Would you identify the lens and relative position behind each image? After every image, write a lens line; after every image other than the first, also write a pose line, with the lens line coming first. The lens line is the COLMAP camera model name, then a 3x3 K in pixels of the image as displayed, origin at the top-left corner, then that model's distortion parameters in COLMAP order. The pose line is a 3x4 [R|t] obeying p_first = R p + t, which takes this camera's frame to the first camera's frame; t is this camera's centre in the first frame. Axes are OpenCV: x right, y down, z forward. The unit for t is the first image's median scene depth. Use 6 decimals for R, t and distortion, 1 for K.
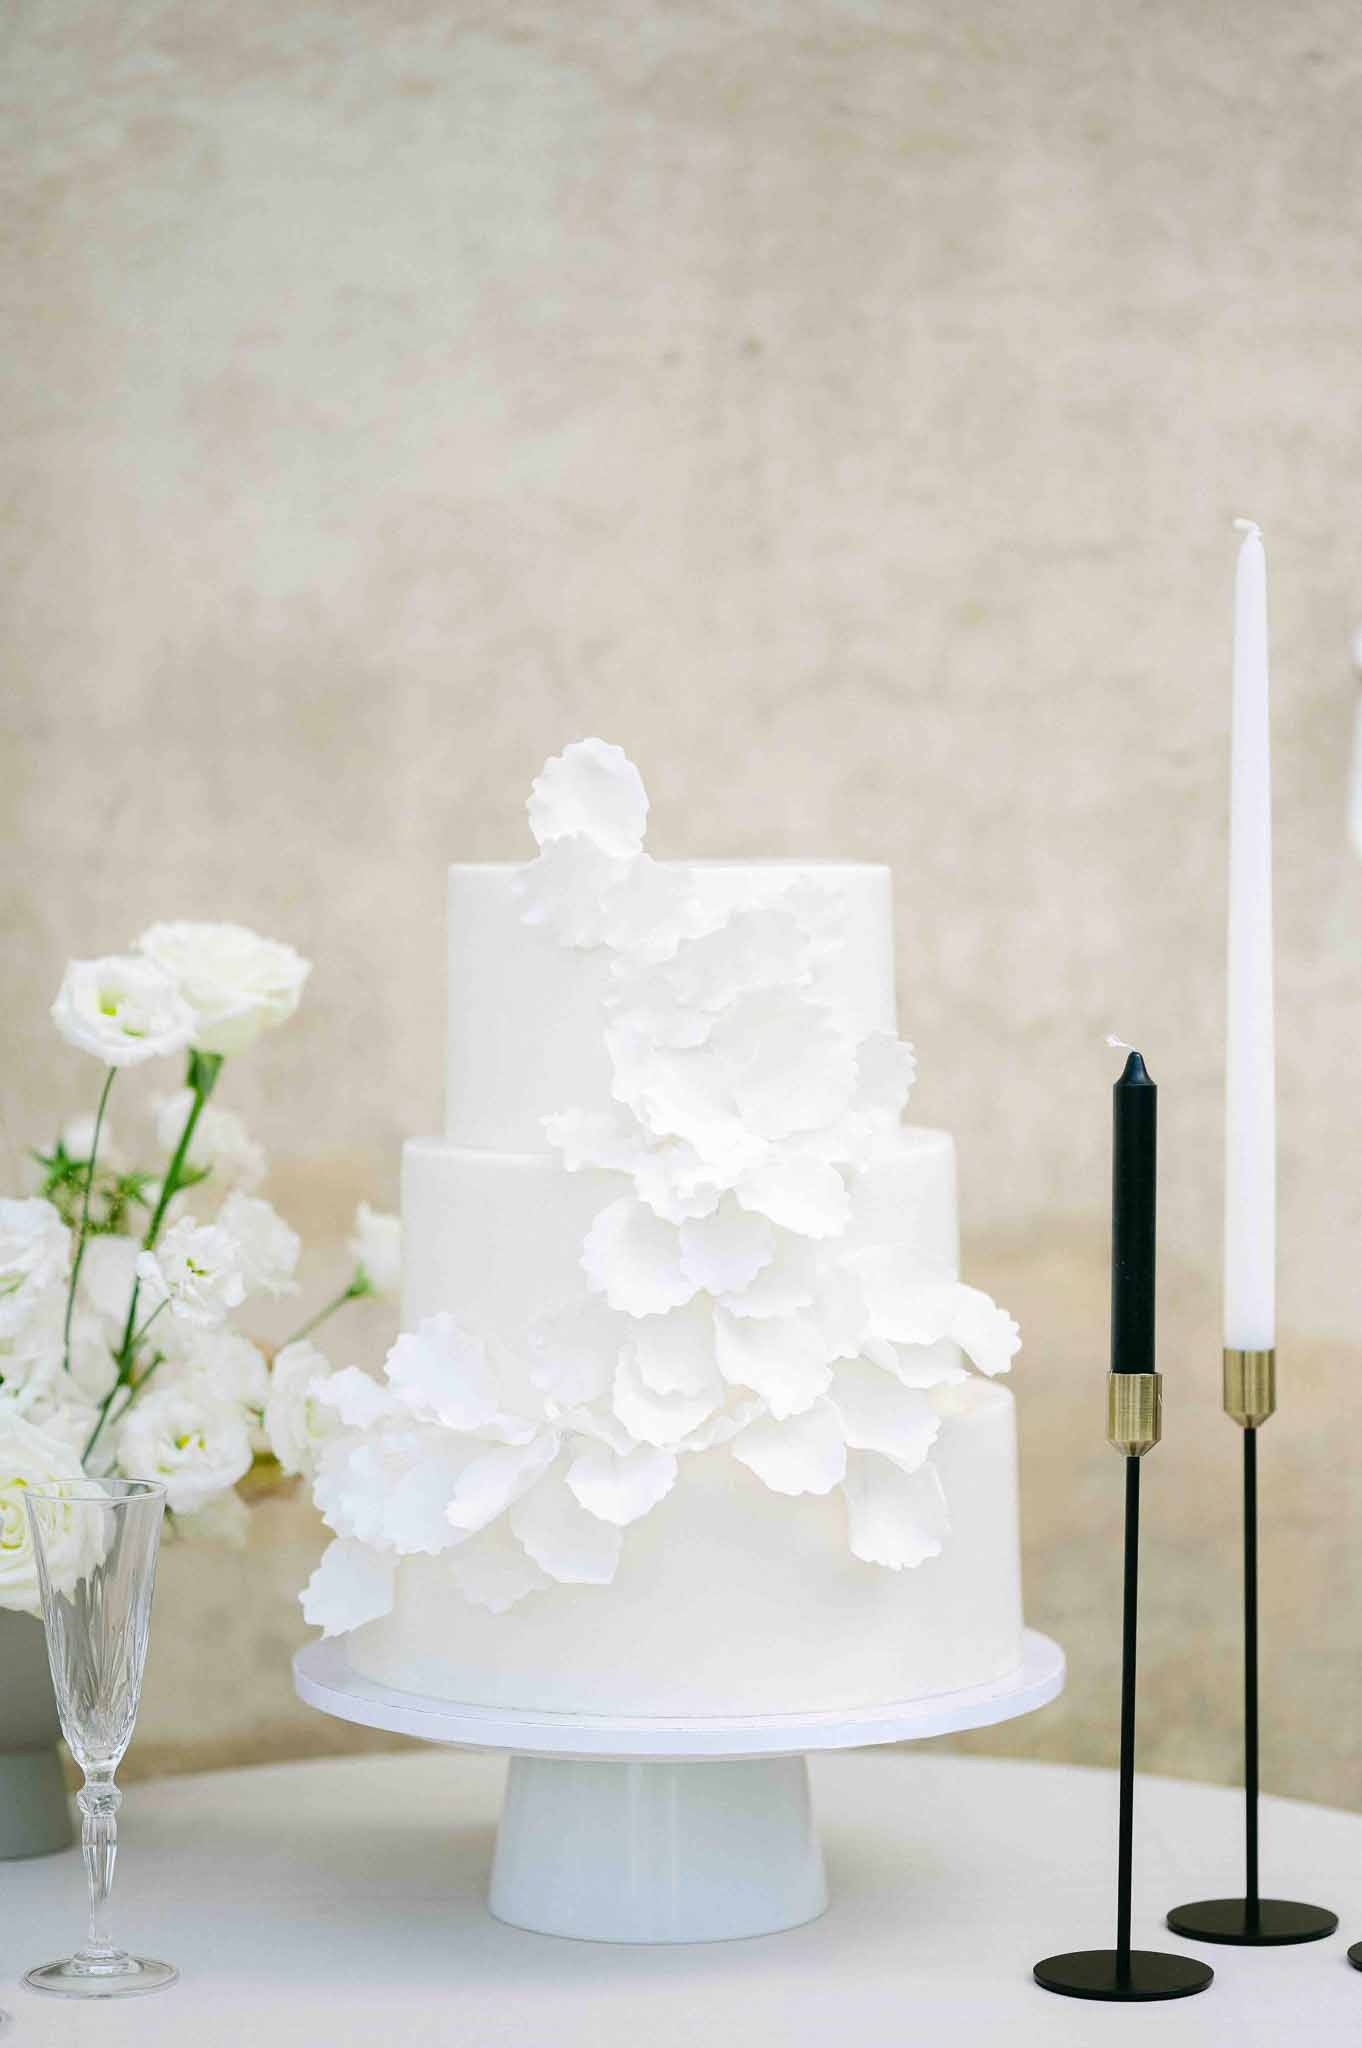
lens RADIAL K [[6259.0, 0, 681.0], [0, 6259.0, 1024.0], [0, 0, 1]] dist [-0.047723, 1.251418]
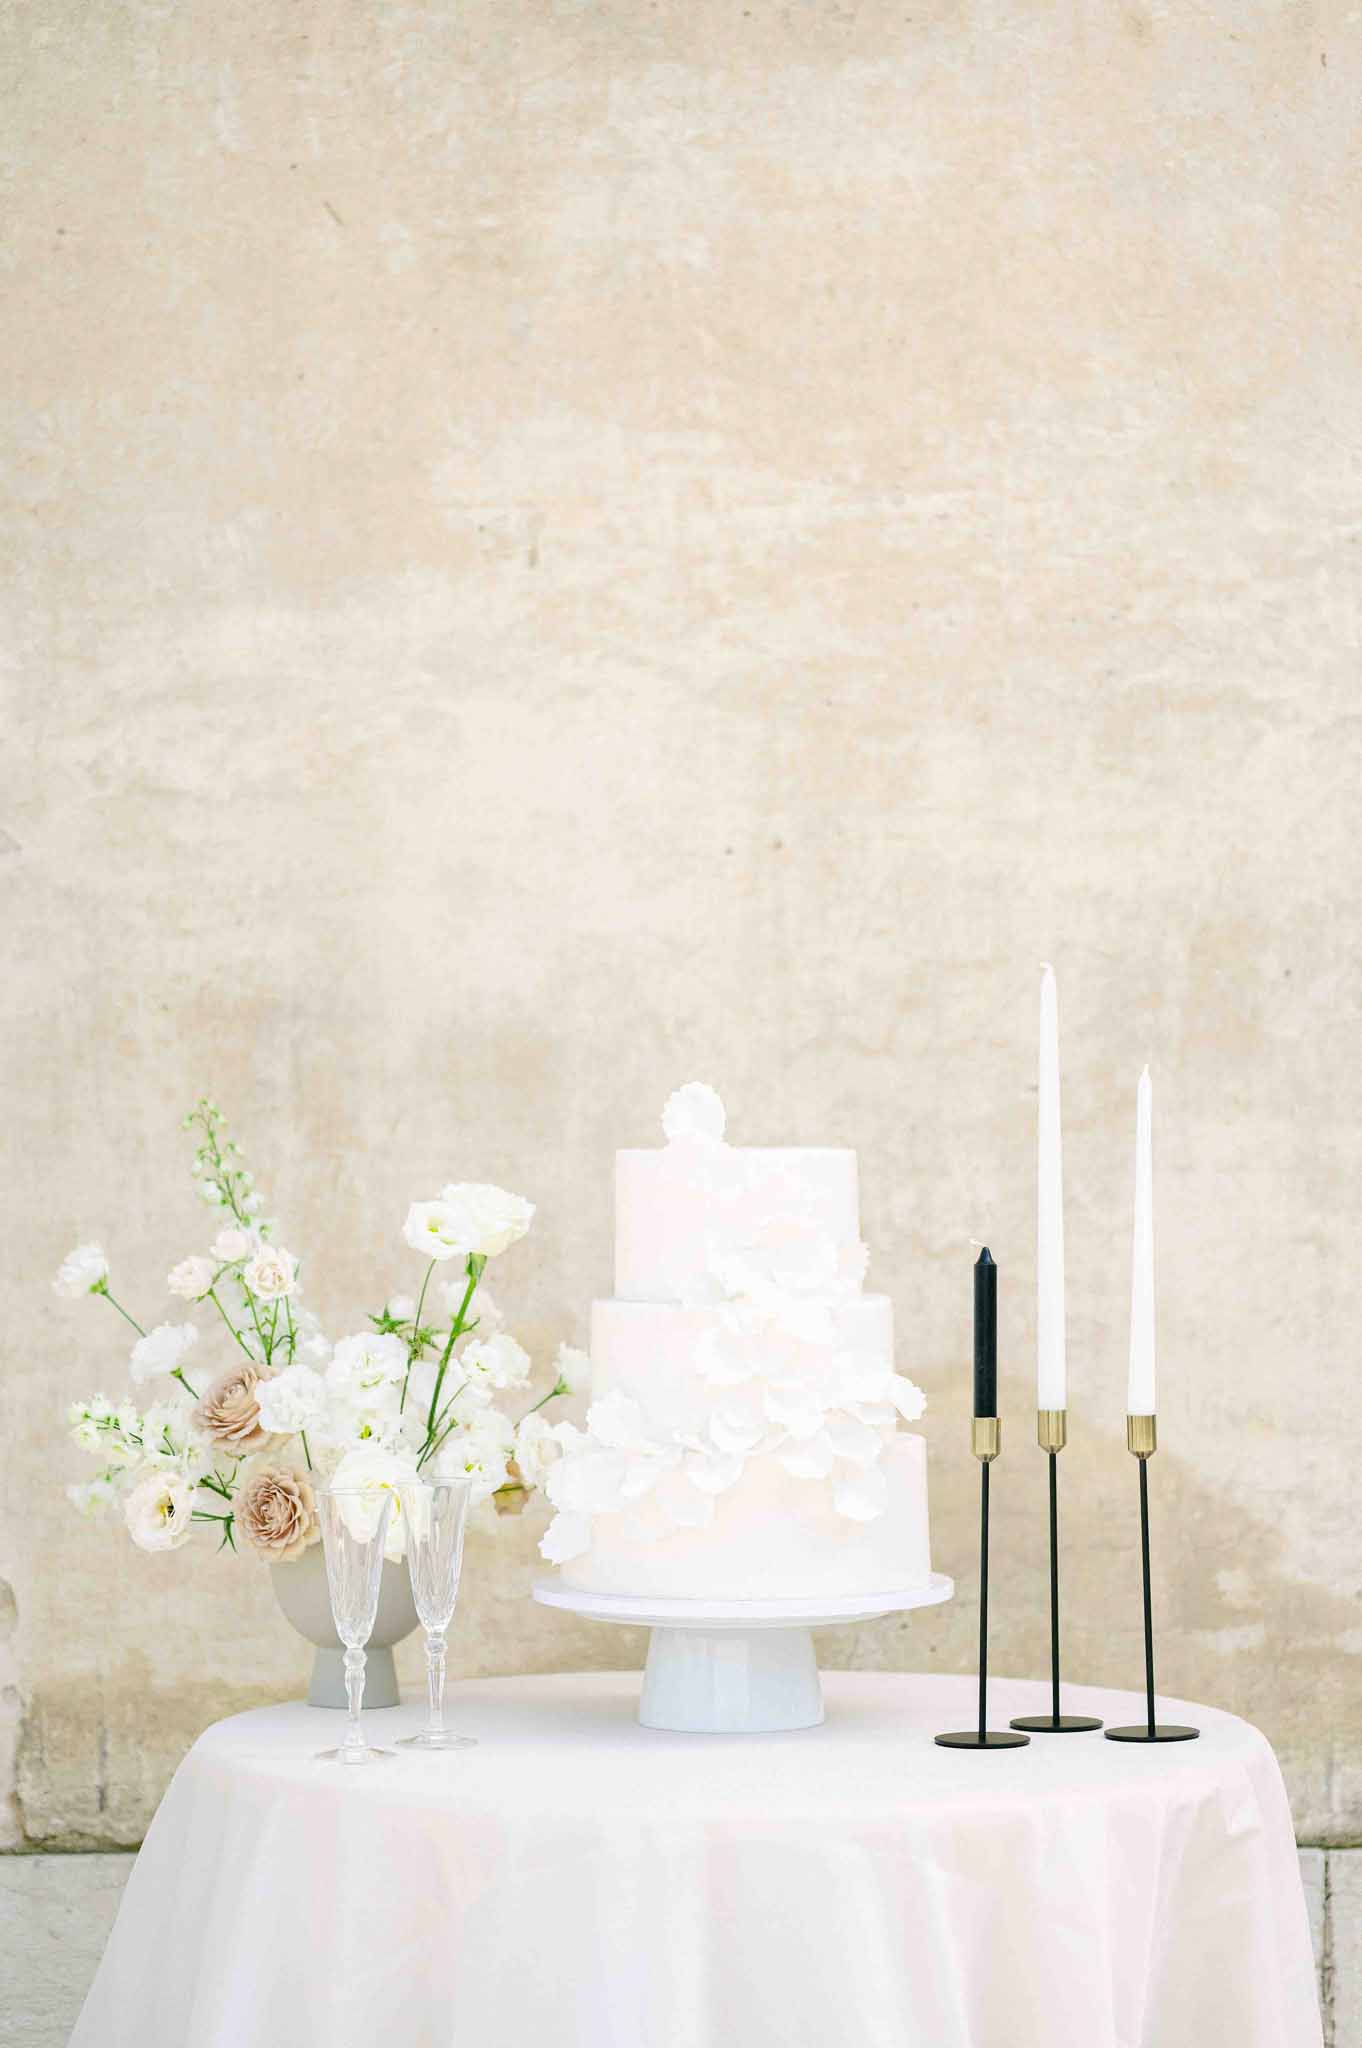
lens RADIAL K [[4961.4, 0, 681.0], [0, 4961.4, 1024.0], [0, 0, 1]] dist [-0.052812, -0.191063]
pose [[0.999972, -0.003681, -0.006485, -0.008061], [0.003326, 0.998539, -0.053940, 0.015612], [0.006674, 0.053917, 0.998523, -0.437118]]
